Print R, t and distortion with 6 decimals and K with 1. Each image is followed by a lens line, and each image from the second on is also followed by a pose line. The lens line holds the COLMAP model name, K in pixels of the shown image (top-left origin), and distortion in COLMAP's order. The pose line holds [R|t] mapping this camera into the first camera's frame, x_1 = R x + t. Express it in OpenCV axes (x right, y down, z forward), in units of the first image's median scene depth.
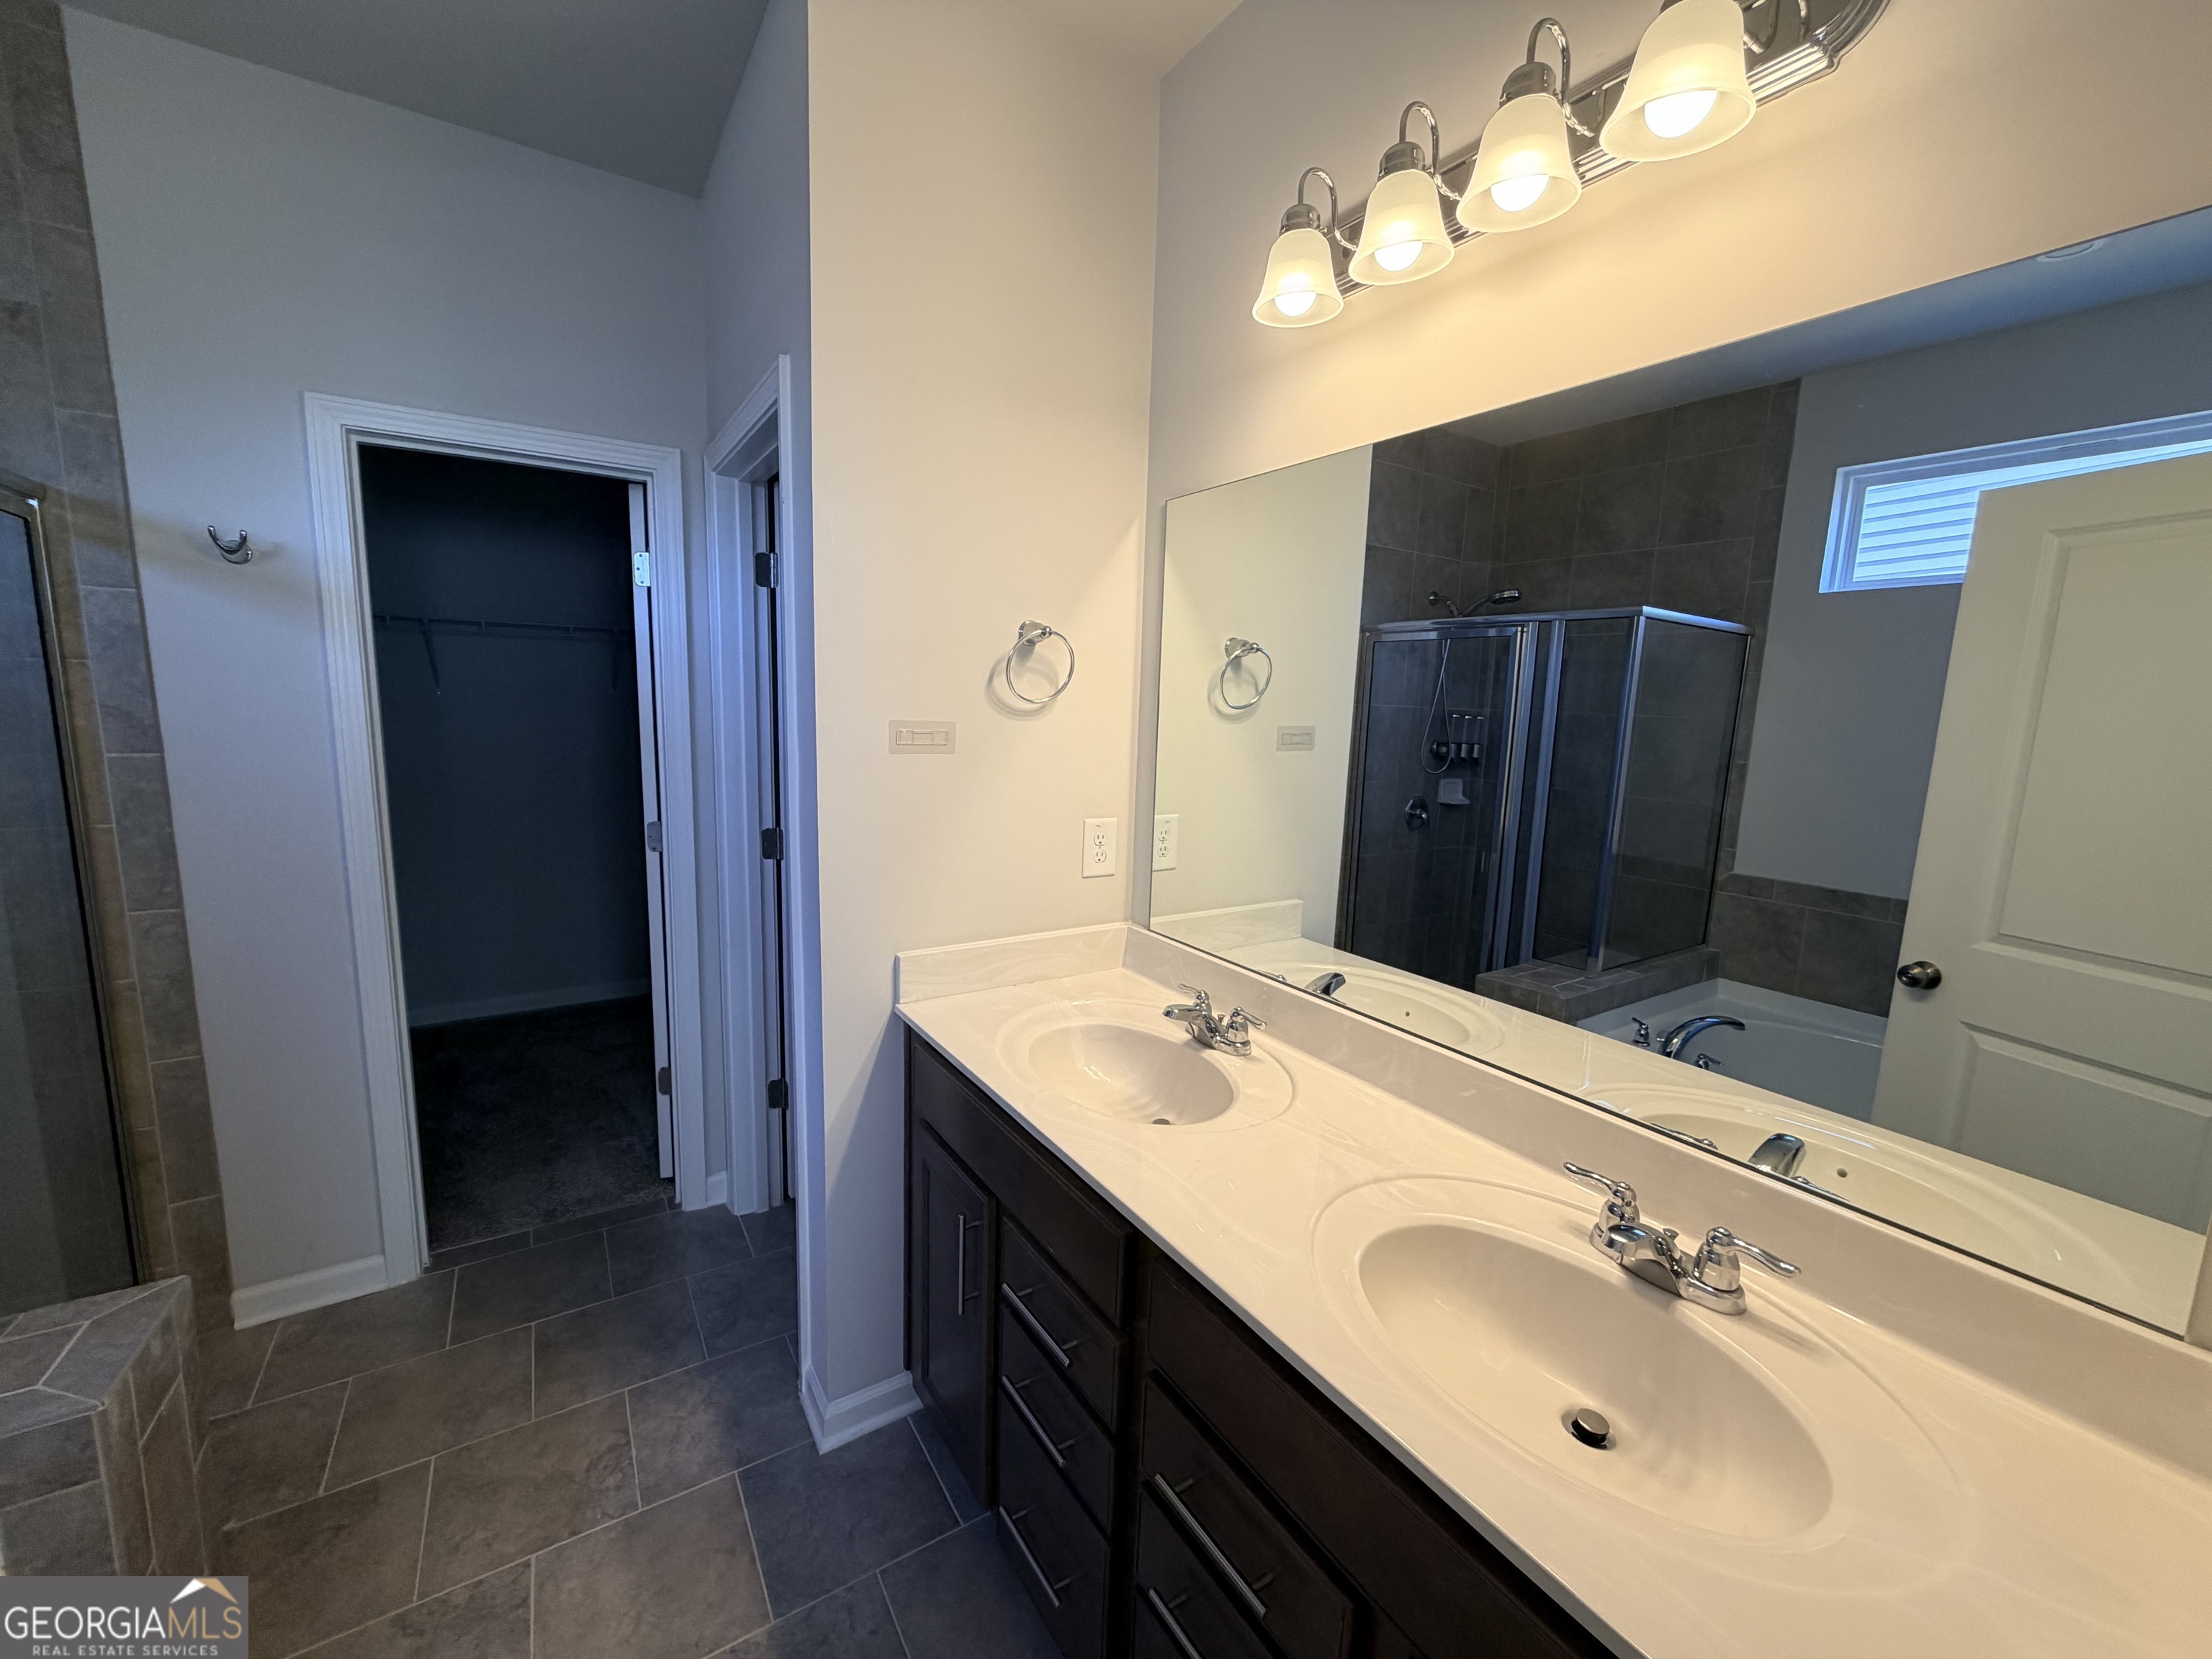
lens RADIAL K [[881.5, 0, 1098.2], [0, 881.5, 832.5], [0, 0, 1]] dist [-0.001876, 0.000478]
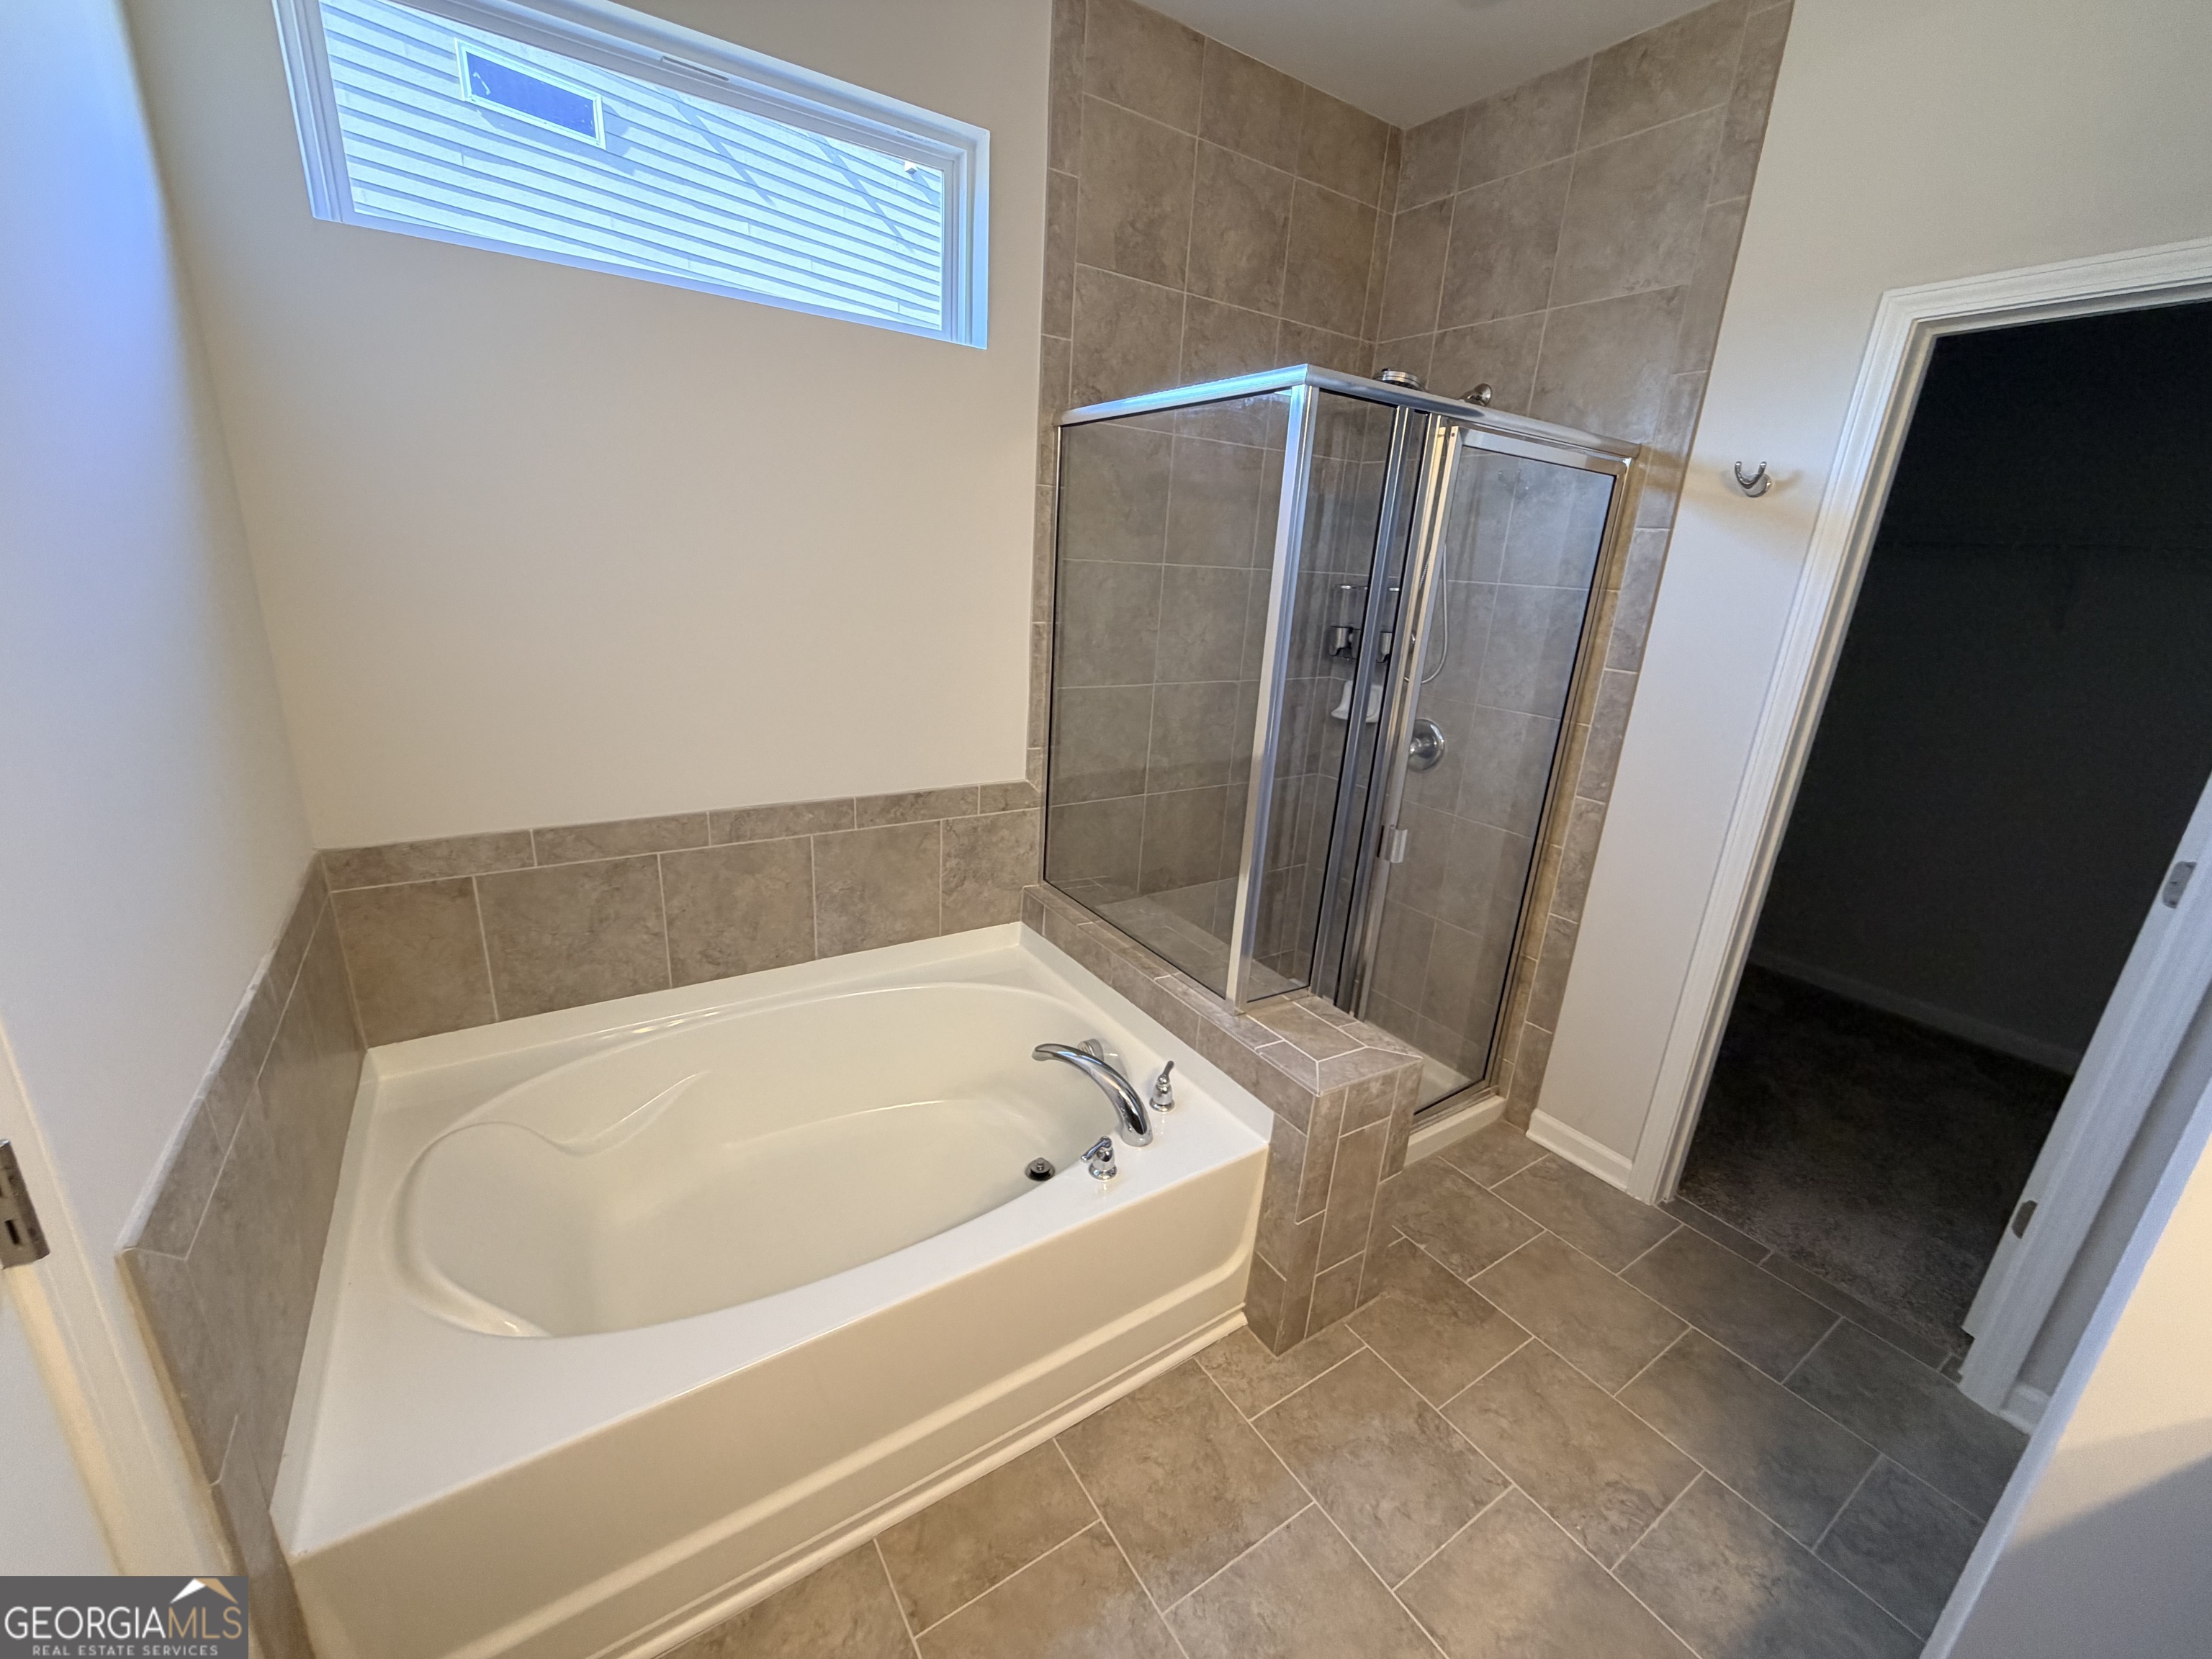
lens RADIAL K [[881.5, 0, 1100.8], [0, 881.5, 831.2], [0, 0, 1]] dist [-0.001876, 0.000478]
pose [[0.017215, 0.270432, -0.962585, 0.106932], [-0.205359, 0.943159, 0.261301, -0.050358], [0.978535, 0.193177, 0.071772, 0.261371]]
